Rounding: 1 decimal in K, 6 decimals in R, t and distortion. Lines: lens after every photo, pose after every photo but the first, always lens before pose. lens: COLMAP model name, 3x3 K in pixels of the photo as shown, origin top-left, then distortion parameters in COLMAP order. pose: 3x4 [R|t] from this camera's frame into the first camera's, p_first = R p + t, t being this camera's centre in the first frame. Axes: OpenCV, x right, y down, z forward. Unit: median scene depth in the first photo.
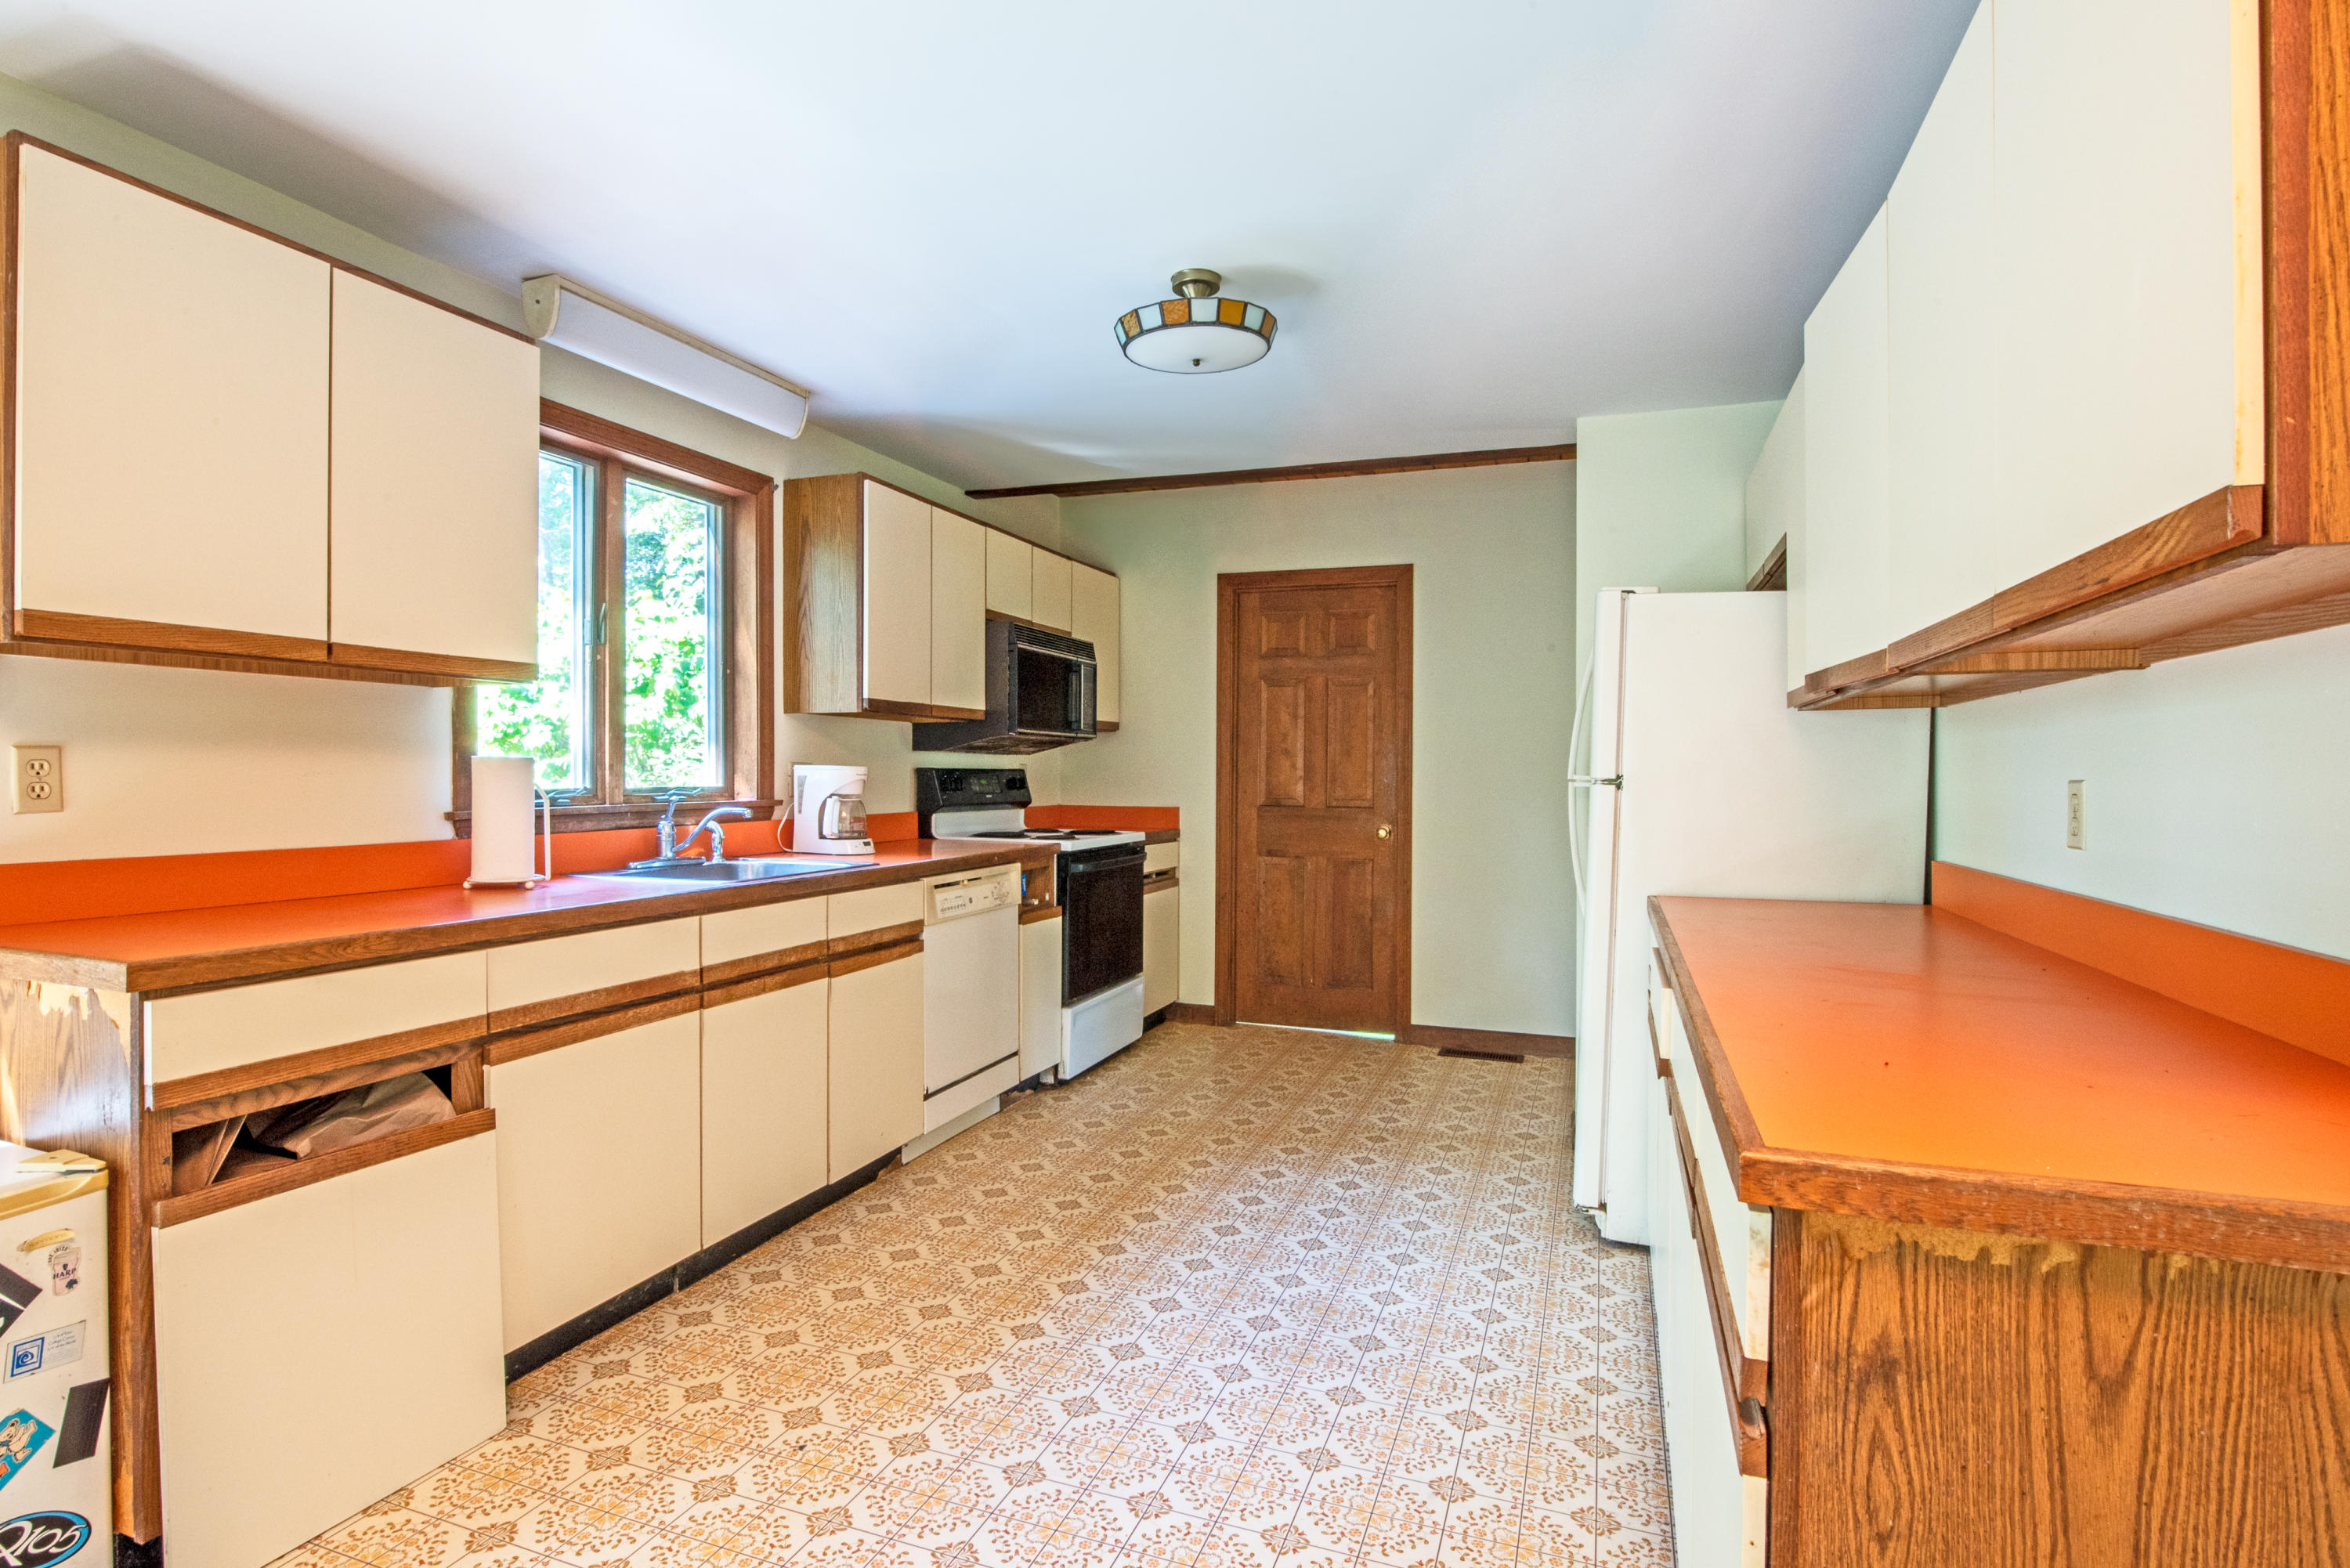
lens RADIAL K [[1172.8, 0, 1153.9], [0, 1172.8, 783.0], [0, 0, 1]] dist [-0.012071, 0.000114]
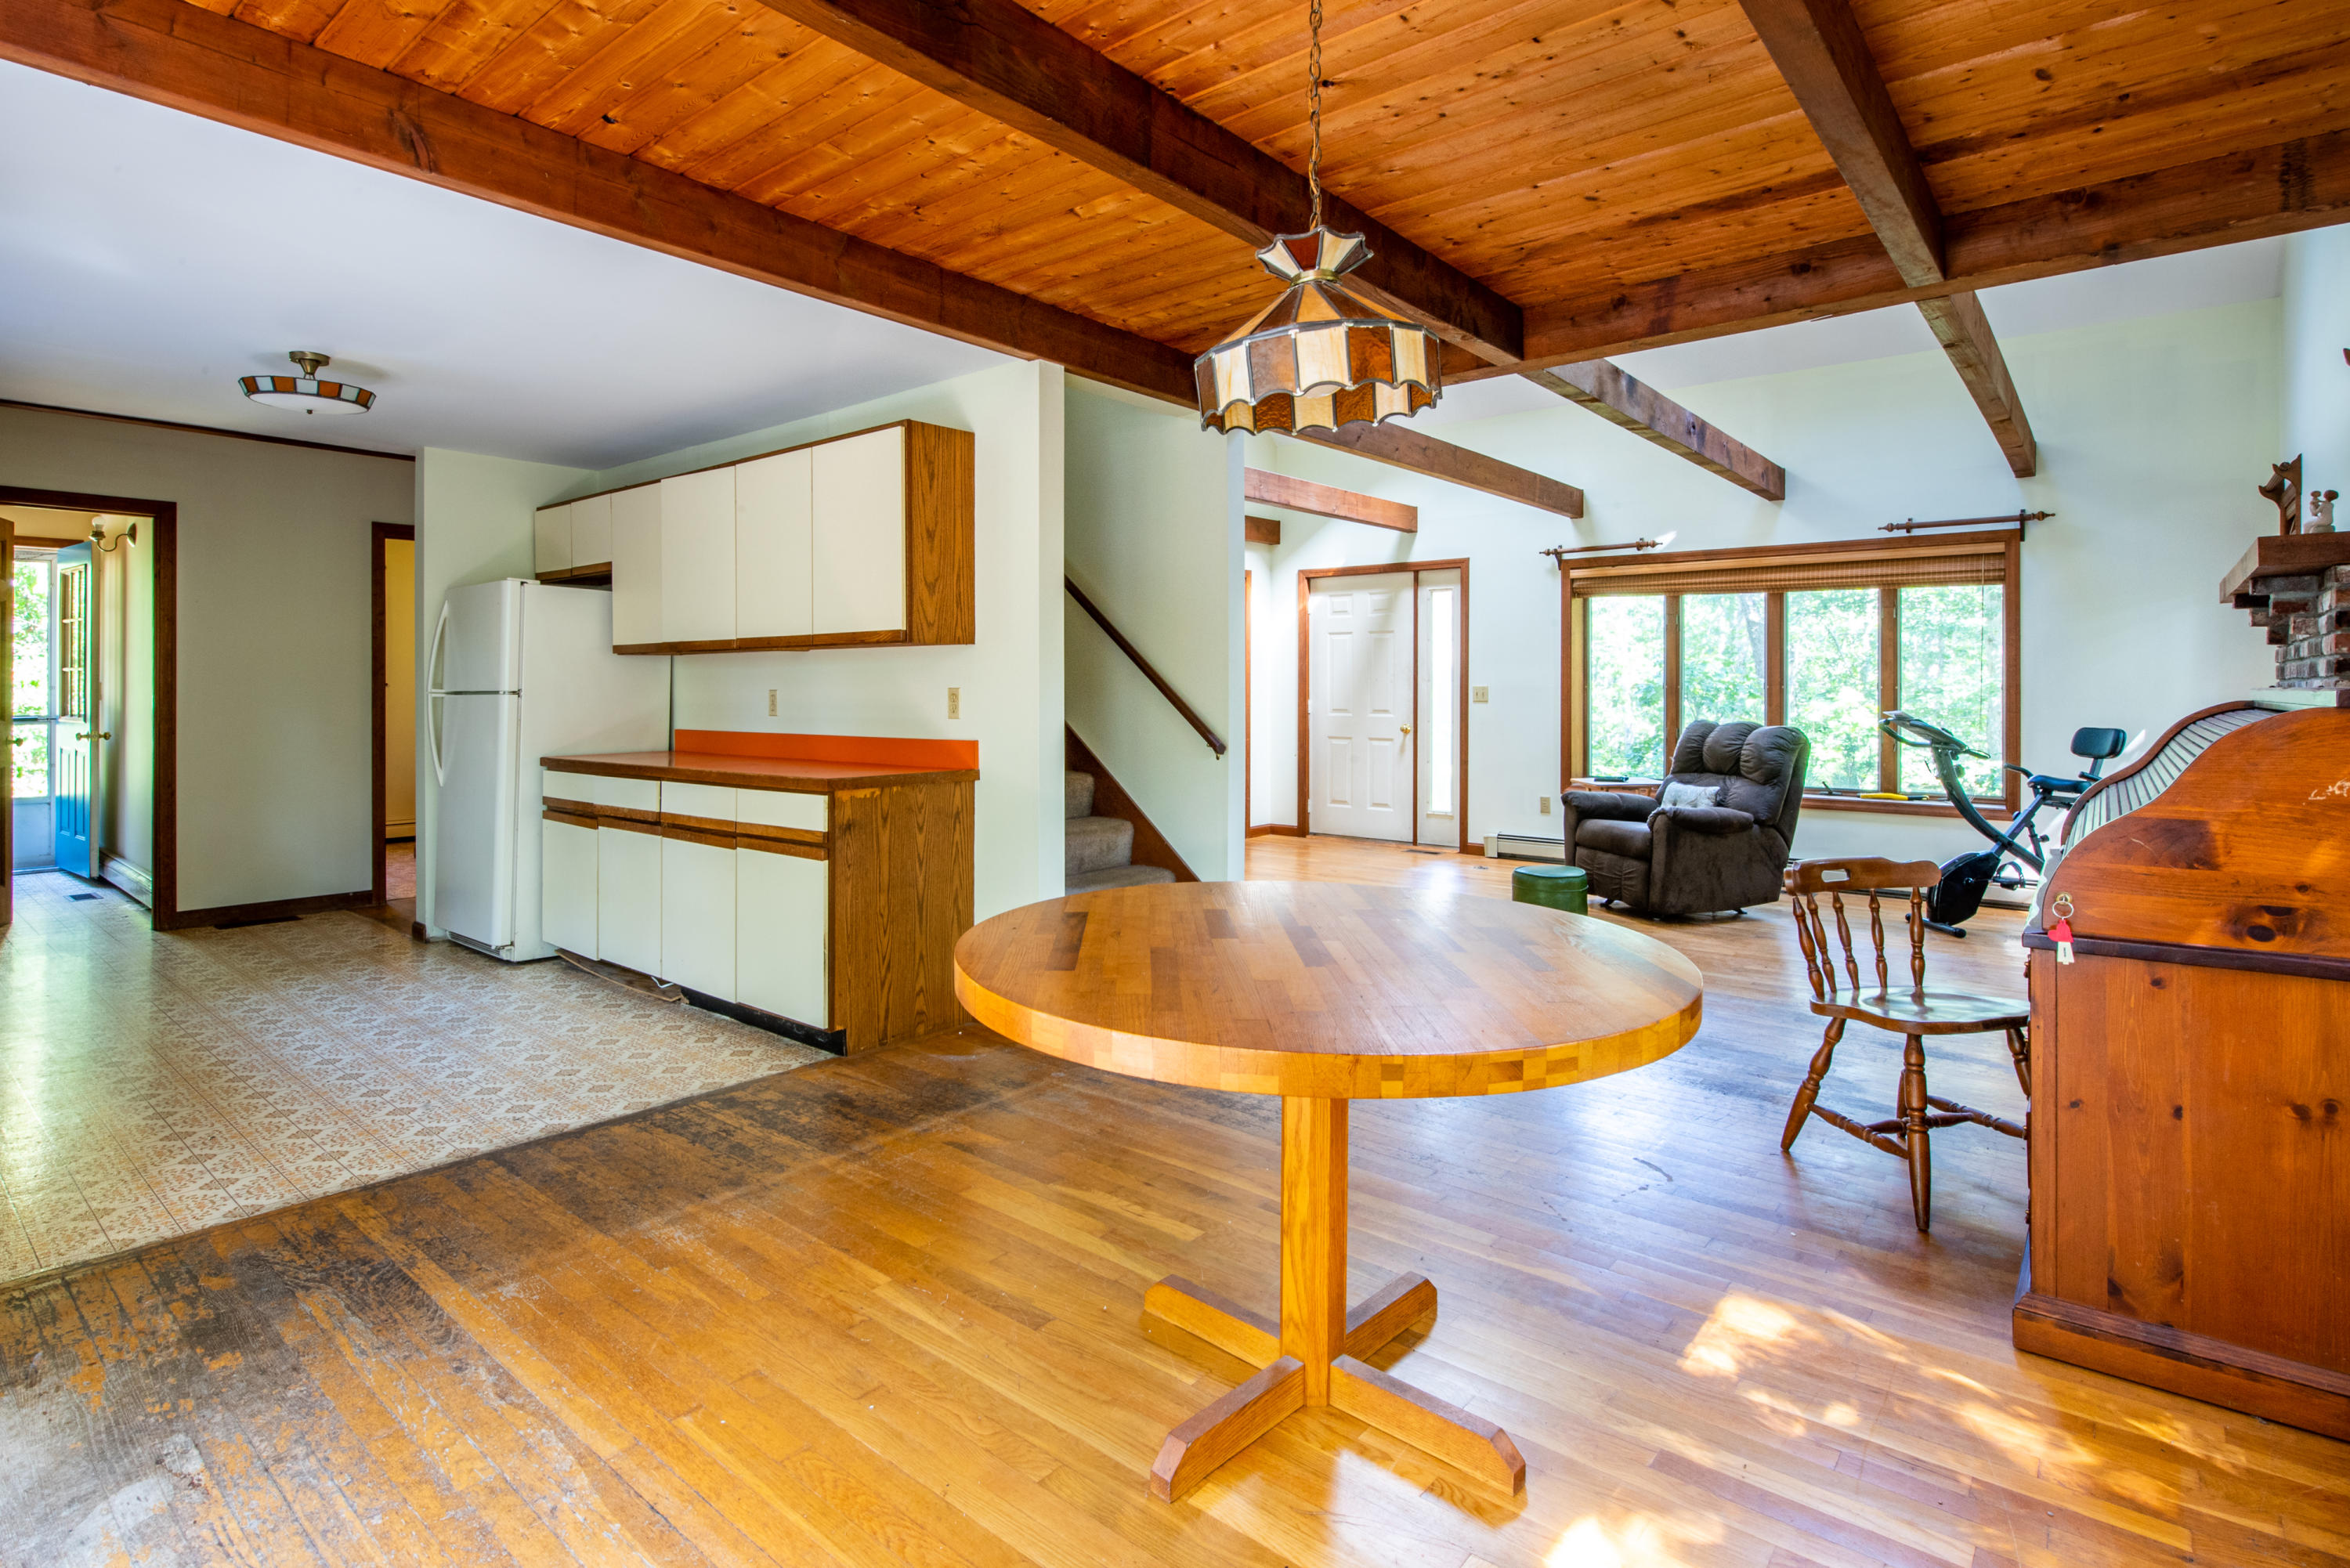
lens RADIAL K [[1172.8, 0, 1188.0], [0, 1172.8, 703.7], [0, 0, 1]] dist [-0.012071, 0.000114]
pose [[0.308107, -0.021187, 0.951116, -0.869873], [0.010689, 0.999766, 0.018808, -0.006051], [-0.951292, 0.004371, 0.308261, -0.429502]]
